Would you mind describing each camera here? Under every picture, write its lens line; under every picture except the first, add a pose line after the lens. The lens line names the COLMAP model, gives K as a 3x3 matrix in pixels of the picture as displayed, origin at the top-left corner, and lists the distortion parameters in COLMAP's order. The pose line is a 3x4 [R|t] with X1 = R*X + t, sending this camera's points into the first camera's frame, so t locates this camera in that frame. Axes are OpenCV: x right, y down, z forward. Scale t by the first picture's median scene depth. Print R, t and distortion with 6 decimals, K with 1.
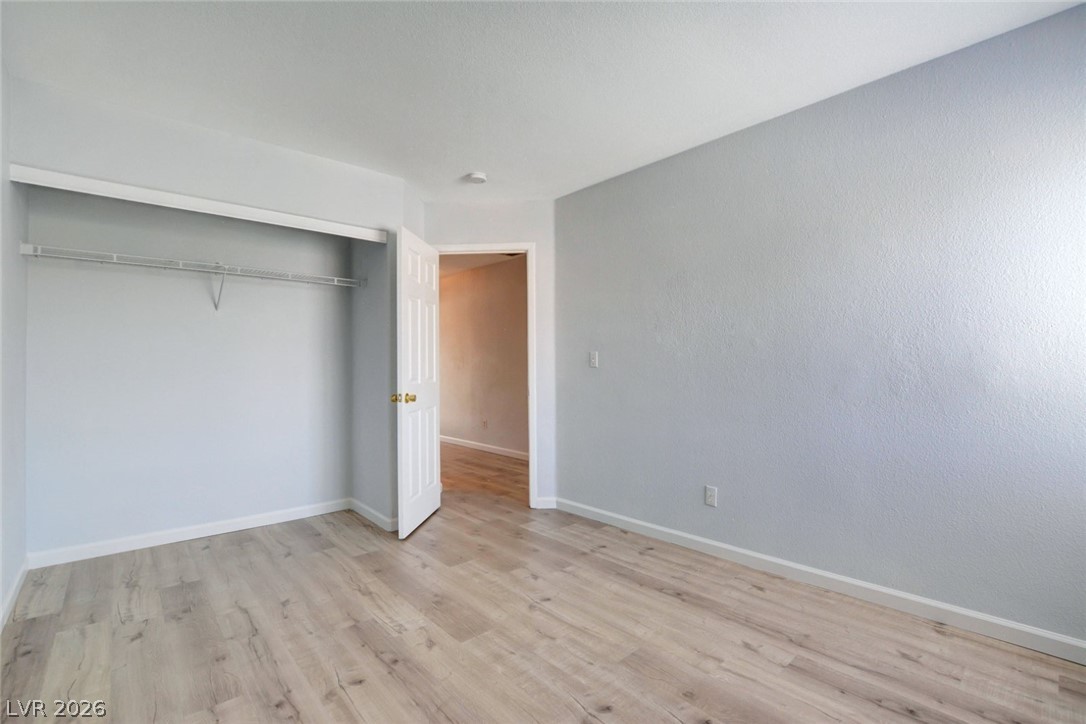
lens RADIAL K [[497.4, 0, 553.4], [0, 497.4, 357.3], [0, 0, 1]] dist [-0.026697, 0.000940]
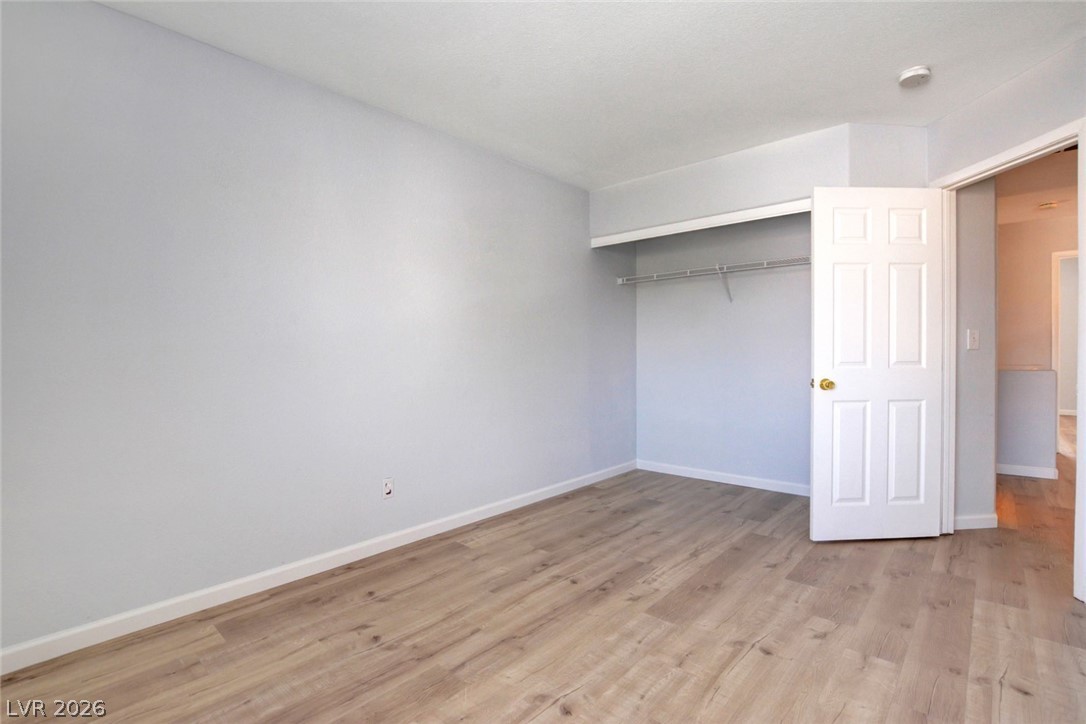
lens RADIAL K [[485.9, 0, 543.0], [0, 485.9, 362.0], [0, 0, 1]] dist [-0.035712, 0.000555]
pose [[0.103437, 0.023734, -0.994353, 0.633962], [0.026412, 0.999297, 0.026599, 0.010645], [0.994285, -0.029014, 0.102737, 0.555496]]
